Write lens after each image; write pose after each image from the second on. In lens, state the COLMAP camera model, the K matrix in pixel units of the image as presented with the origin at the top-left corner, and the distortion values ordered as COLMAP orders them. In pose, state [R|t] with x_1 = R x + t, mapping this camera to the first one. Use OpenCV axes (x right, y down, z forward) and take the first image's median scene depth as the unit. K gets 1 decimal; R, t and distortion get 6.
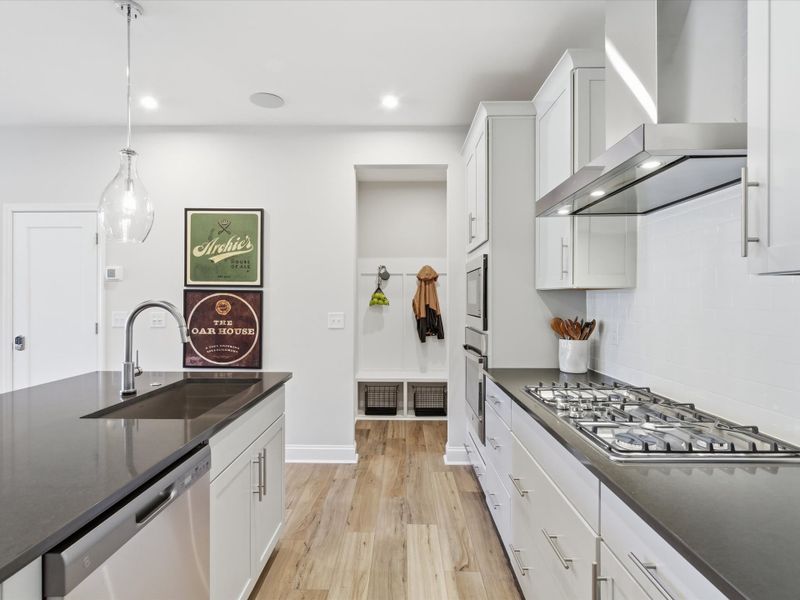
lens RADIAL K [[424.7, 0, 401.1], [0, 424.7, 301.5], [0, 0, 1]] dist [-0.004991, -0.000258]
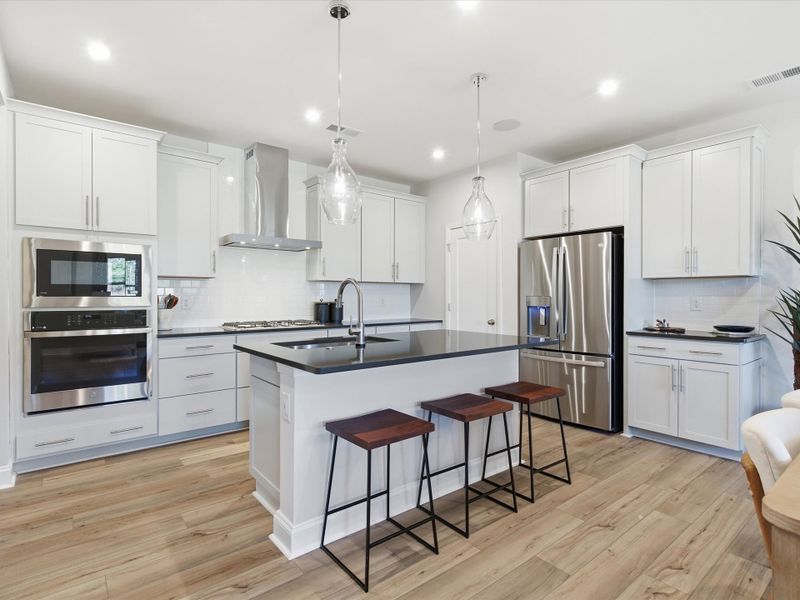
lens RADIAL K [[412.3, 0, 396.3], [0, 412.3, 299.1], [0, 0, 1]] dist [0.010935, -0.004192]
pose [[-0.630013, -0.006825, 0.776555, -0.936844], [0.002359, 0.999940, 0.010702, 0.027840], [-0.776581, 0.008575, -0.629959, 0.926721]]
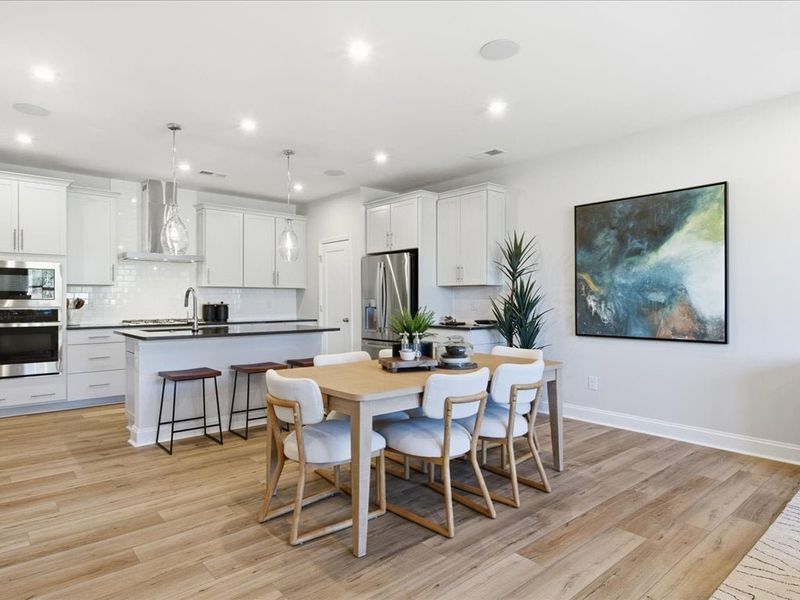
lens RADIAL K [[482.3, 0, 396.4], [0, 482.3, 300.3], [0, 0, 1]] dist [0.009407, -0.008182]
pose [[-0.663207, -0.002519, 0.748432, -1.688863], [0.002671, 0.999980, 0.005733, 0.027299], [-0.748431, 0.005801, -0.663187, 0.987273]]
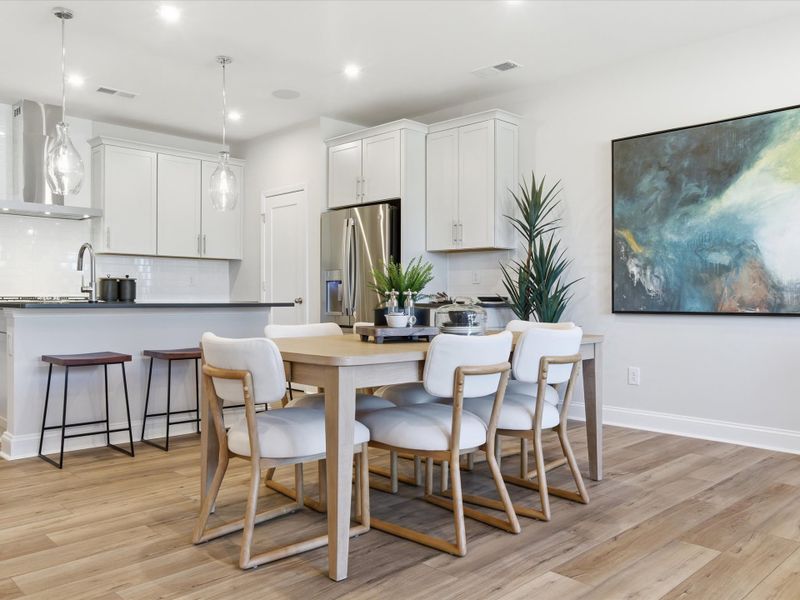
lens RADIAL K [[649.3, 0, 395.8], [0, 649.3, 305.2], [0, 0, 1]] dist [-0.048446, 0.075040]
pose [[-0.705645, -0.012708, 0.708452, -1.648609], [-0.001359, 0.999862, 0.016582, 0.099459], [-0.708564, 0.010738, -0.705564, 0.994142]]
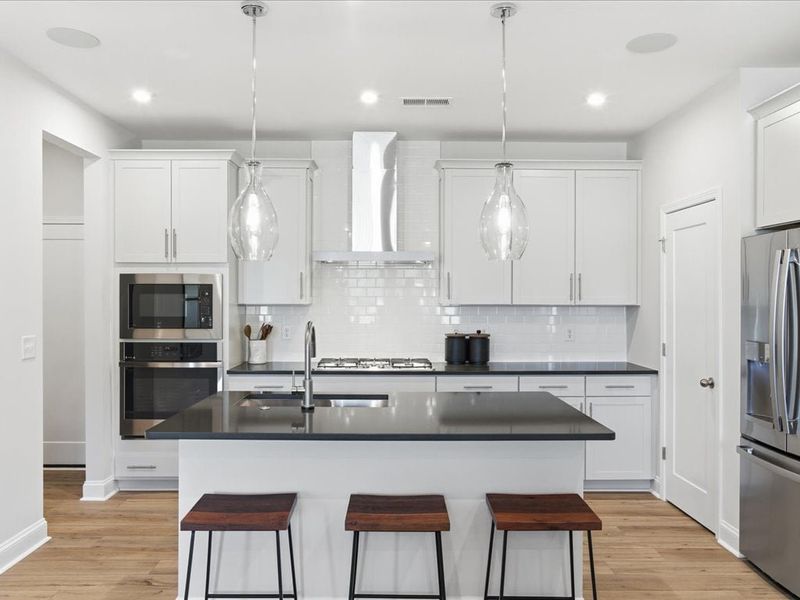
lens RADIAL K [[649.3, 0, 397.0], [0, 649.3, 301.8], [0, 0, 1]] dist [-0.048446, 0.075040]
pose [[-0.018642, -0.008328, 0.999792, -1.227730], [0.002439, 0.999962, 0.008375, -0.037082], [-0.999823, 0.002595, -0.018621, 0.420834]]
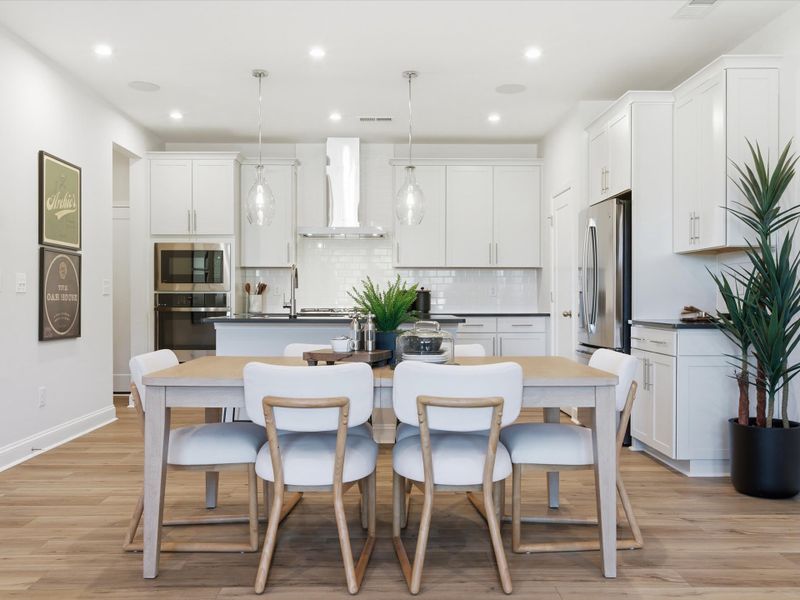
lens RADIAL K [[729.2, 0, 397.7], [0, 729.2, 302.2], [0, 0, 1]] dist [-0.003713, 0.000000]
pose [[-0.023537, -0.007231, 0.999697, -1.968846], [0.004467, 0.999963, 0.007338, 0.072641], [-0.999713, 0.004638, -0.023503, 0.331775]]
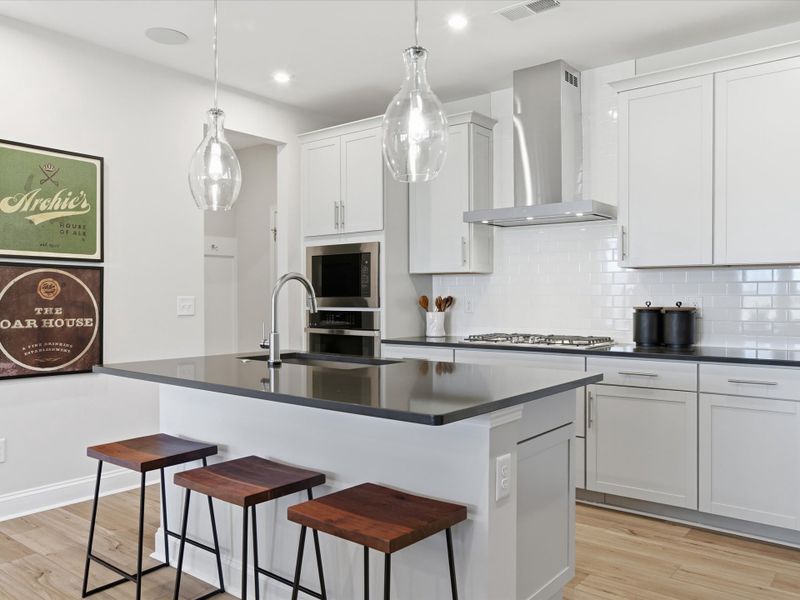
lens RADIAL K [[649.3, 0, 393.6], [0, 649.3, 301.1], [0, 0, 1]] dist [-0.048446, 0.075040]
pose [[0.624799, -0.008431, 0.780740, -0.894549], [0.006832, 0.999962, 0.005331, 0.031933], [-0.780756, 0.002003, 0.624833, -0.110002]]
